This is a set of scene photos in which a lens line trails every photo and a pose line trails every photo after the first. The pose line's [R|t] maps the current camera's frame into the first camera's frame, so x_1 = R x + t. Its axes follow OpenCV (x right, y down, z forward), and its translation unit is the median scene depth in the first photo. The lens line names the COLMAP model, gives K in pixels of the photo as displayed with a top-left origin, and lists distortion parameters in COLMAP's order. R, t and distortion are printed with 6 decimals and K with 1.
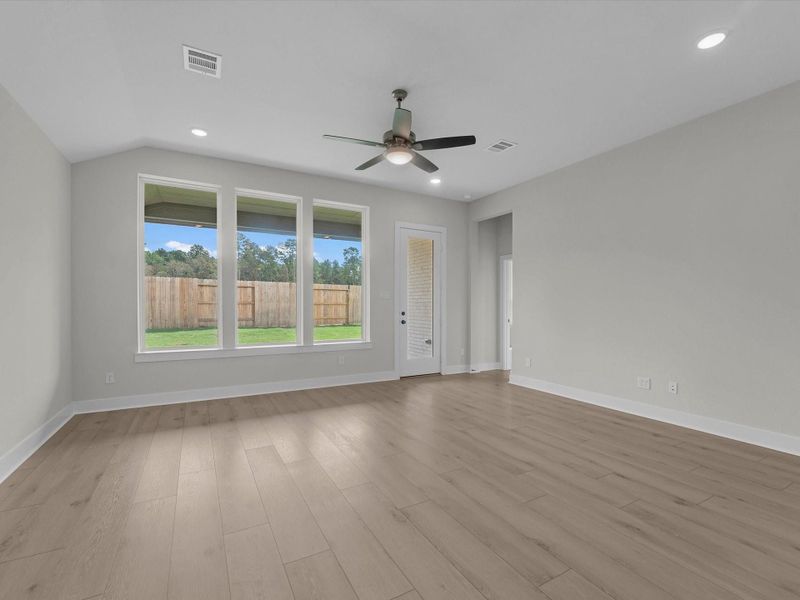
lens RADIAL K [[368.0, 0, 402.8], [0, 368.0, 312.2], [0, 0, 1]] dist [-0.004649, 0.002127]
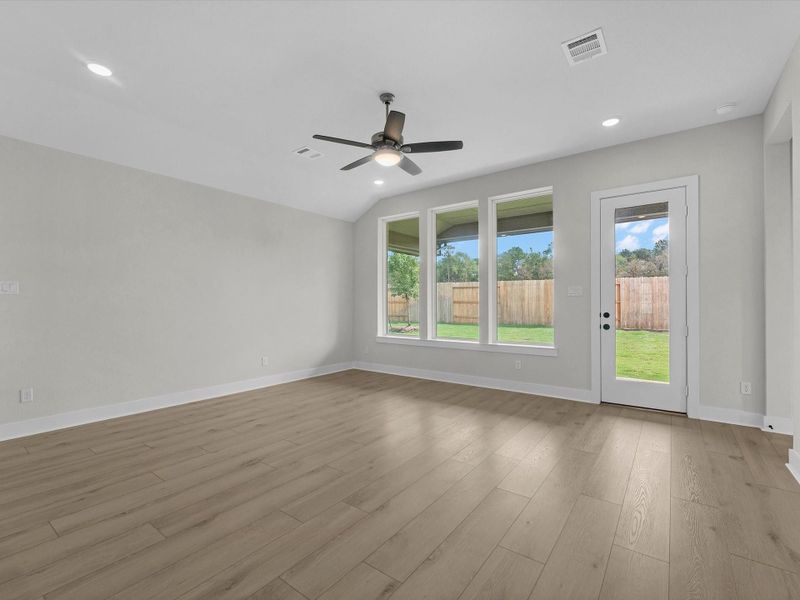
lens RADIAL K [[368.0, 0, 400.1], [0, 368.0, 301.5], [0, 0, 1]] dist [-0.004649, 0.002127]
pose [[0.408489, -0.009390, -0.912715, 0.500453], [-0.016188, 0.999715, -0.017530, -0.003394], [0.912620, 0.021936, 0.408221, 0.331863]]
